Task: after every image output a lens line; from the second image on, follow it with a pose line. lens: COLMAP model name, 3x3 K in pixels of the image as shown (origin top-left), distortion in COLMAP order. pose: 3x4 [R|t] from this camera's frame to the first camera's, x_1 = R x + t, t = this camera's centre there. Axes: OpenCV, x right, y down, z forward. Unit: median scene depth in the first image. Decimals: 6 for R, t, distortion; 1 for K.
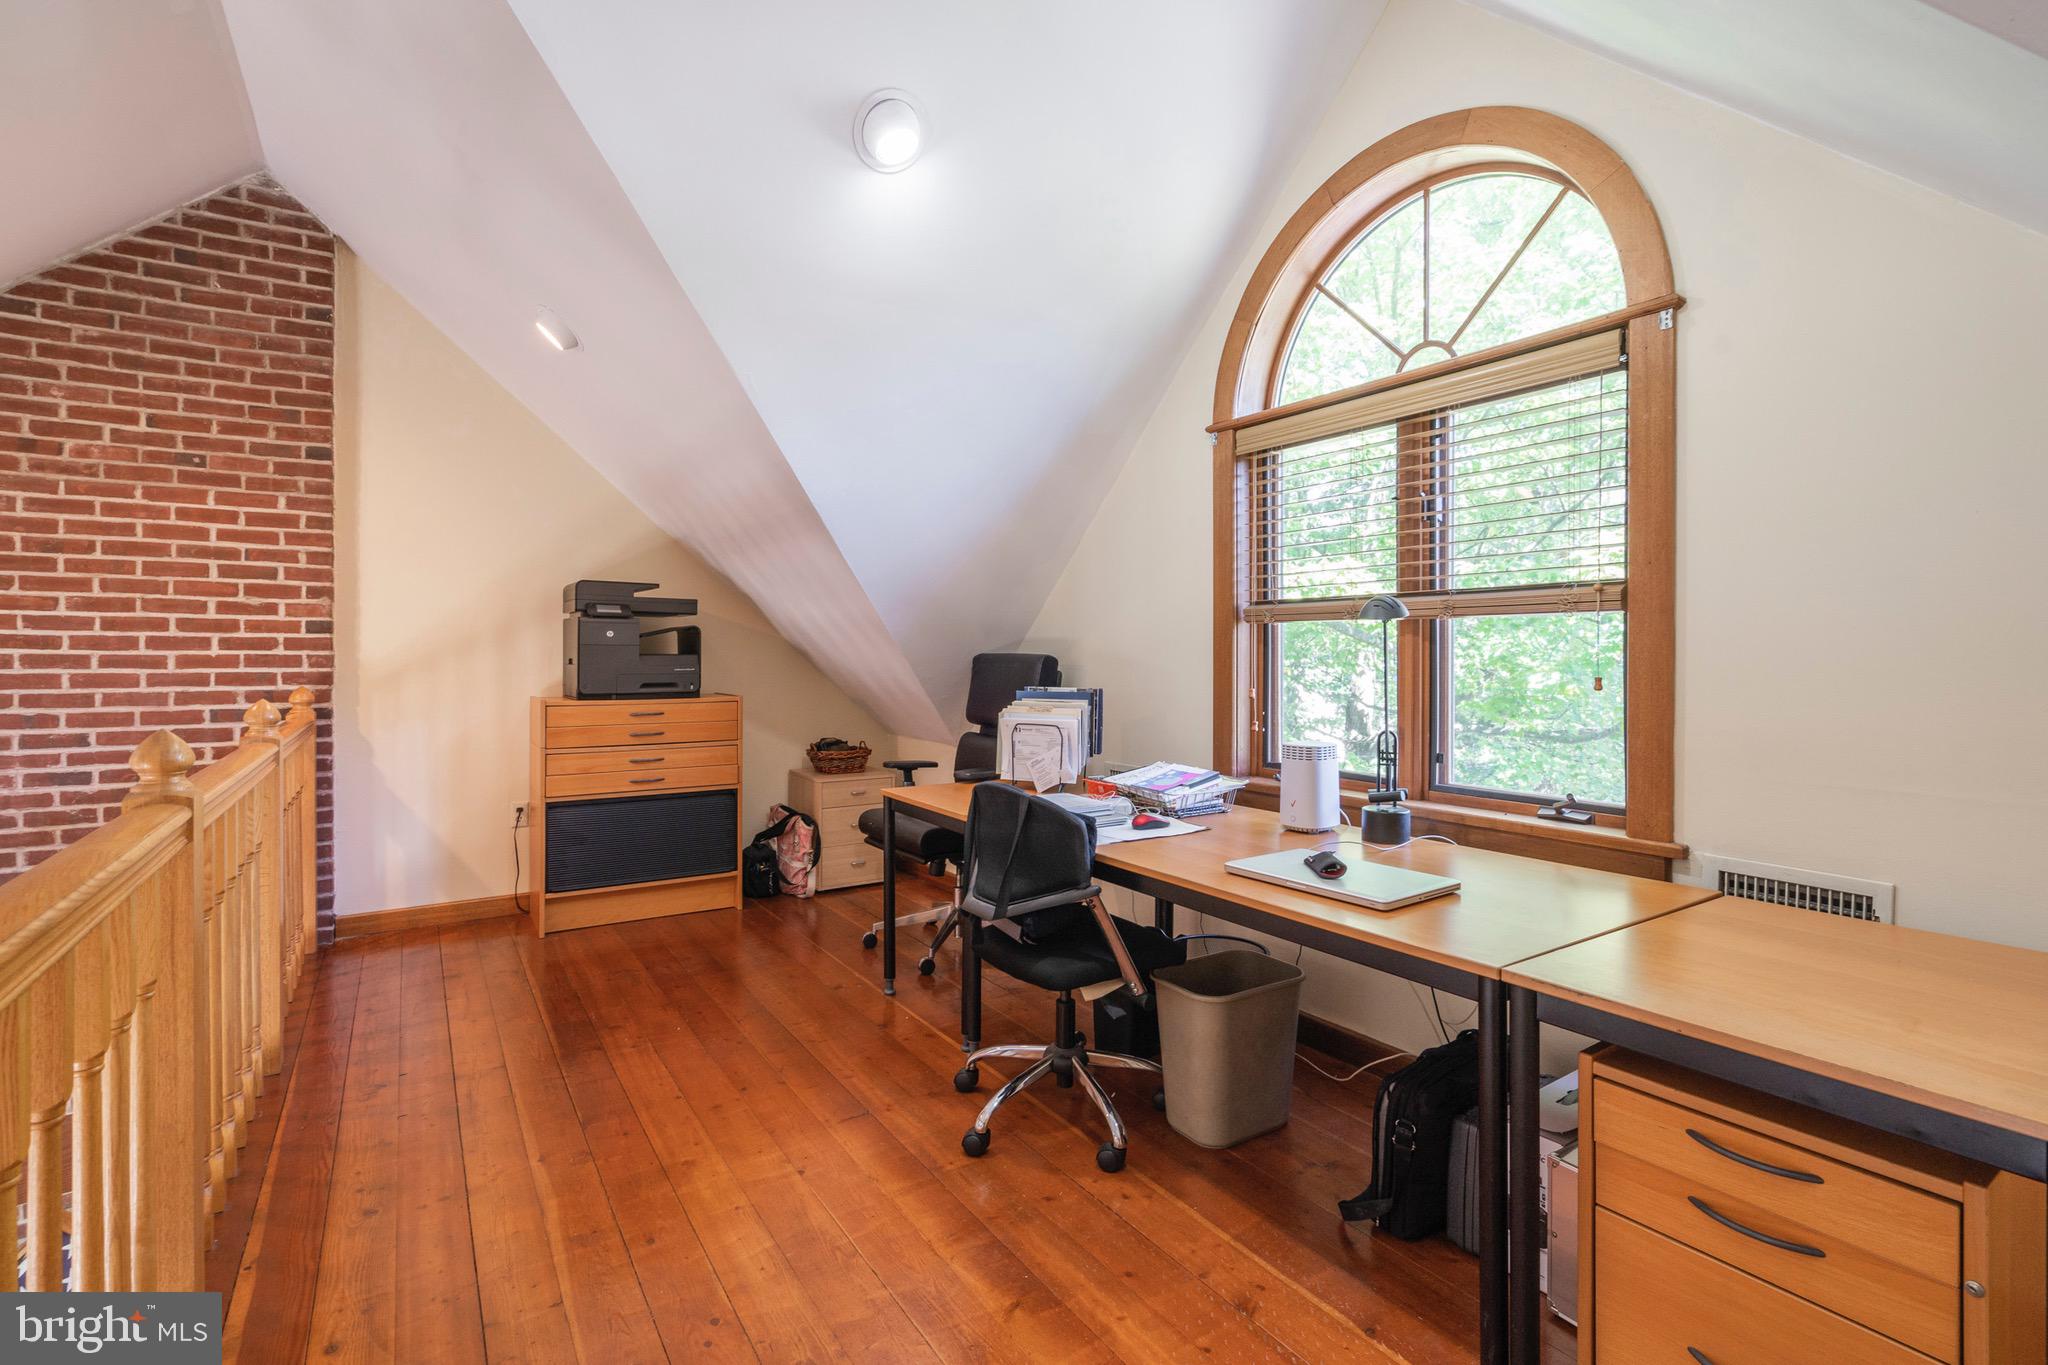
lens RADIAL K [[934.7, 0, 1022.6], [0, 934.7, 662.5], [0, 0, 1]] dist [0.020968, -0.011635]
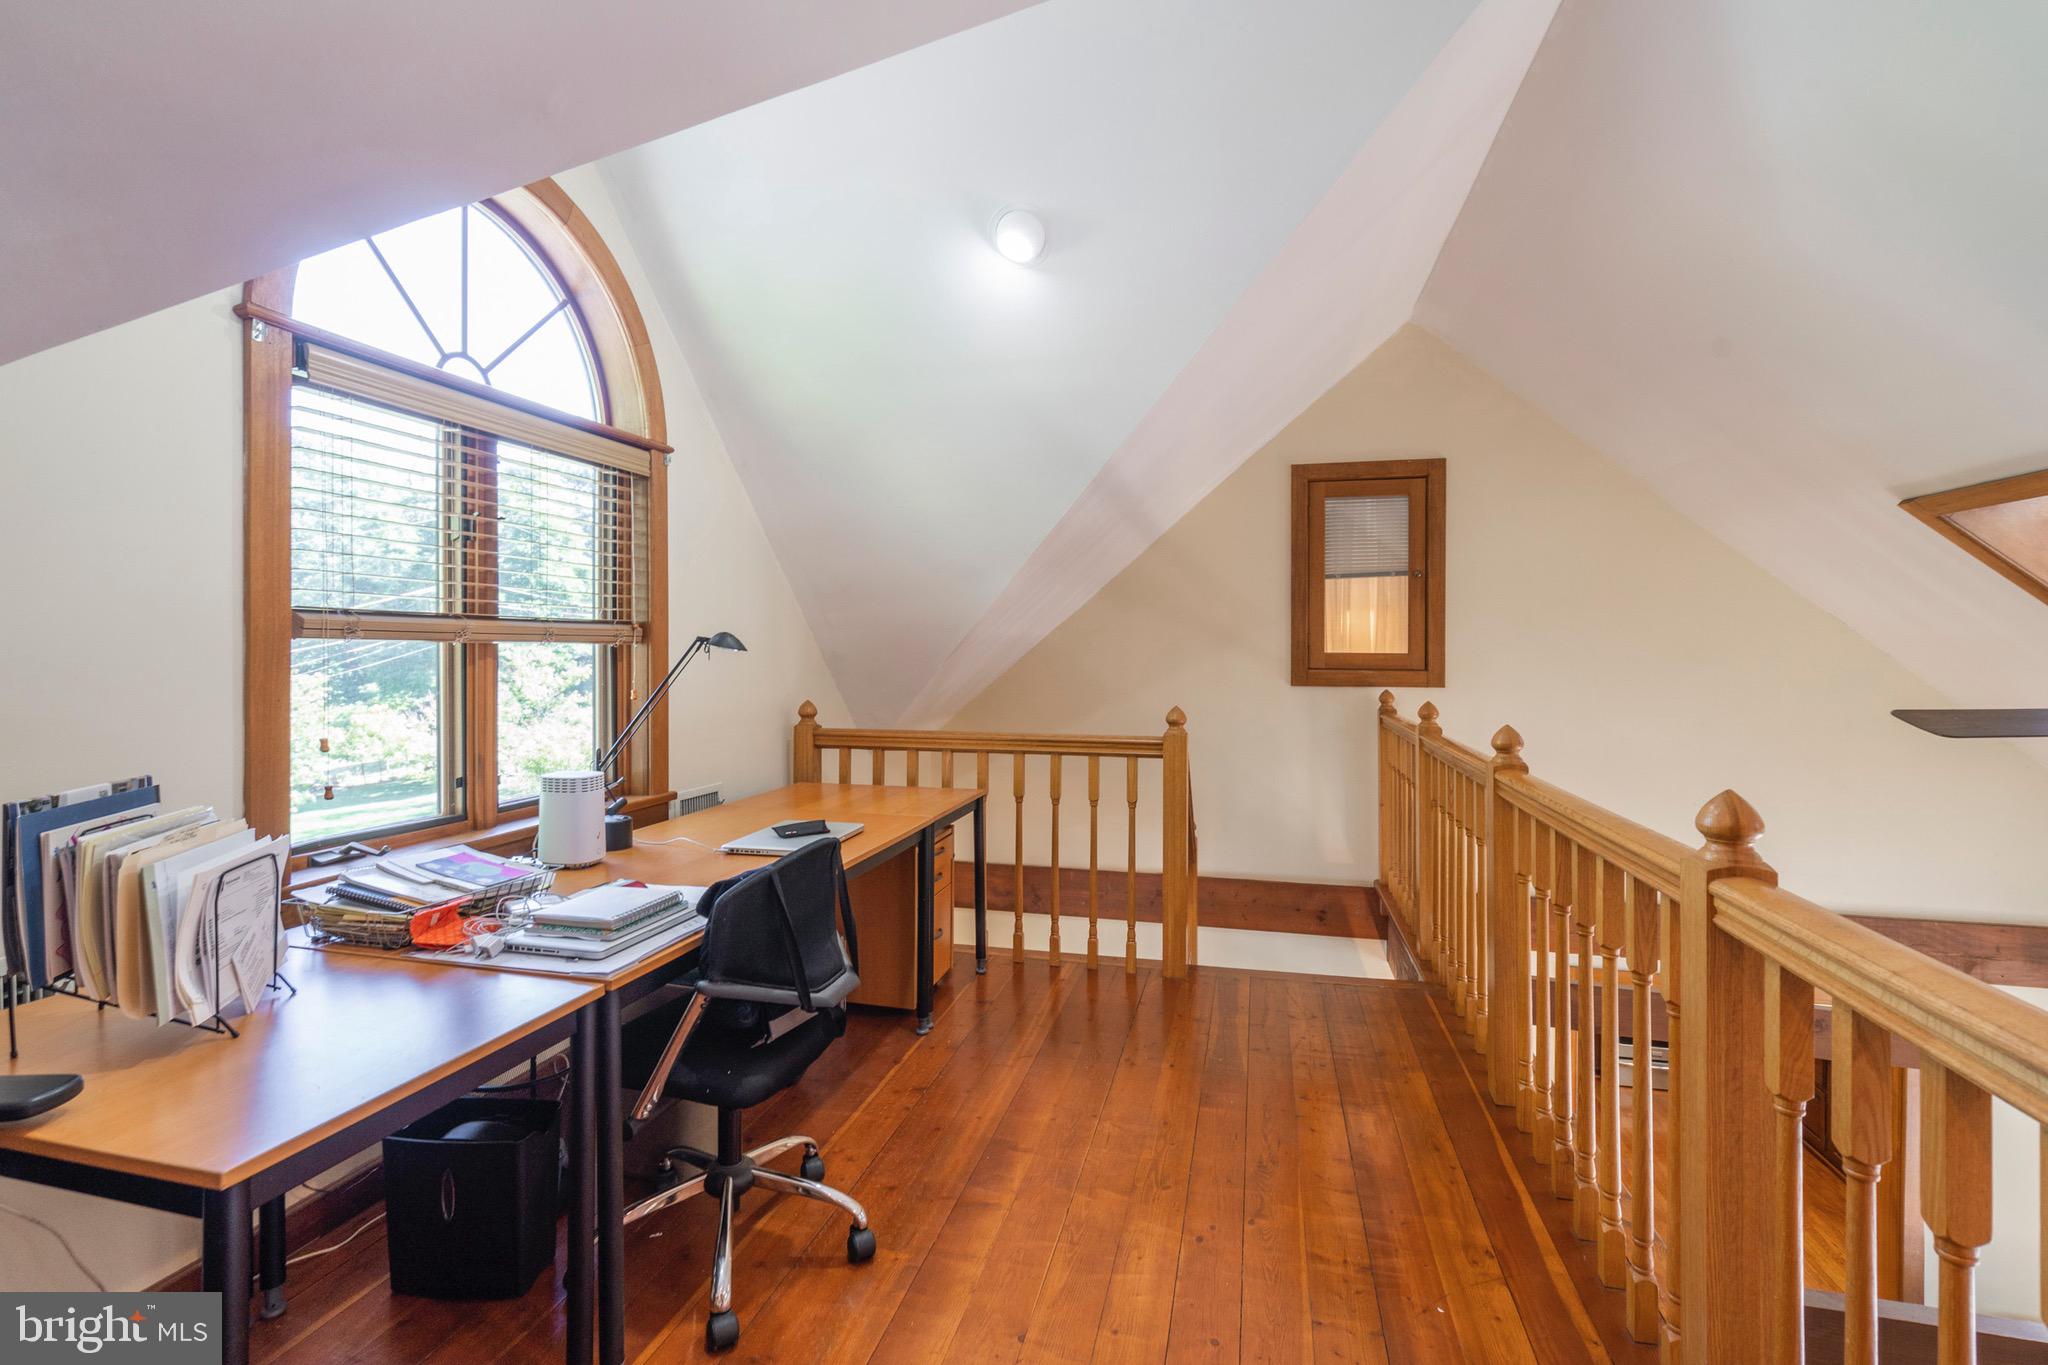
lens RADIAL K [[934.7, 0, 1022.6], [0, 934.7, 662.5], [0, 0, 1]] dist [0.020968, -0.011635]
pose [[-0.670670, -0.001121, 0.741755, -0.668607], [0.018982, 0.999645, 0.018673, -0.032181], [-0.741513, 0.026604, -0.670411, 1.231322]]
